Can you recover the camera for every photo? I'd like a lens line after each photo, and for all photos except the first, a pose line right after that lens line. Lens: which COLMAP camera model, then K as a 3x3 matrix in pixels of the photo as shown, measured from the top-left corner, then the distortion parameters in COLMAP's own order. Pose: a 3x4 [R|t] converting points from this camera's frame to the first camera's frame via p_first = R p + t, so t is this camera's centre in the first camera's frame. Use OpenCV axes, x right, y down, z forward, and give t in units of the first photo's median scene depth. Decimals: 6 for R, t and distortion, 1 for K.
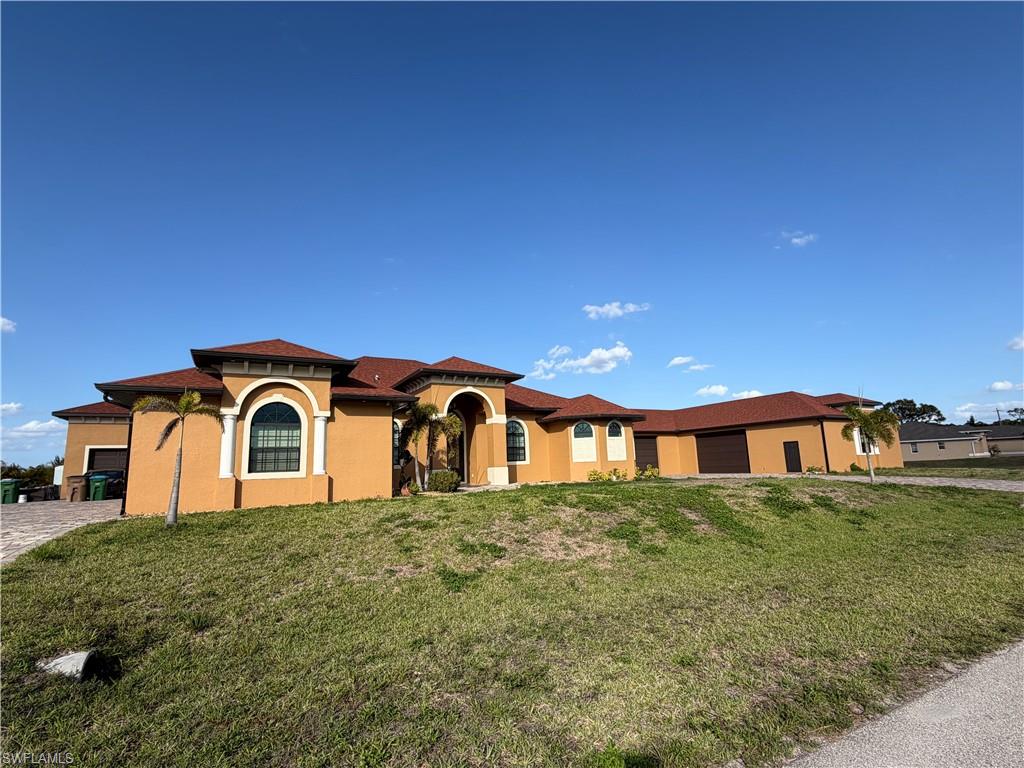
lens RADIAL K [[516.8, 0, 512.0], [0, 516.8, 384.0], [0, 0, 1]] dist [-0.002636, -0.000725]
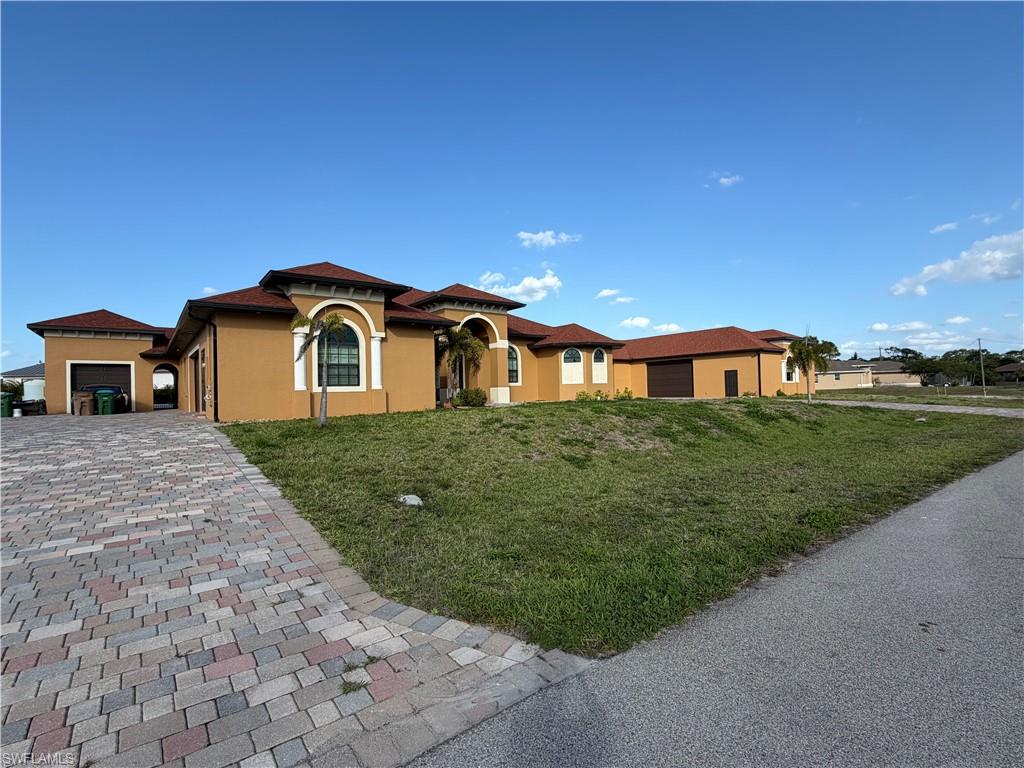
lens RADIAL K [[516.8, 0, 512.0], [0, 516.8, 384.0], [0, 0, 1]] dist [-0.002636, -0.000725]
pose [[0.988185, 0.014400, 0.152587, -0.155621], [-0.035725, 0.989795, 0.137948, 0.000057], [-0.149043, -0.141769, 0.978615, -0.082029]]
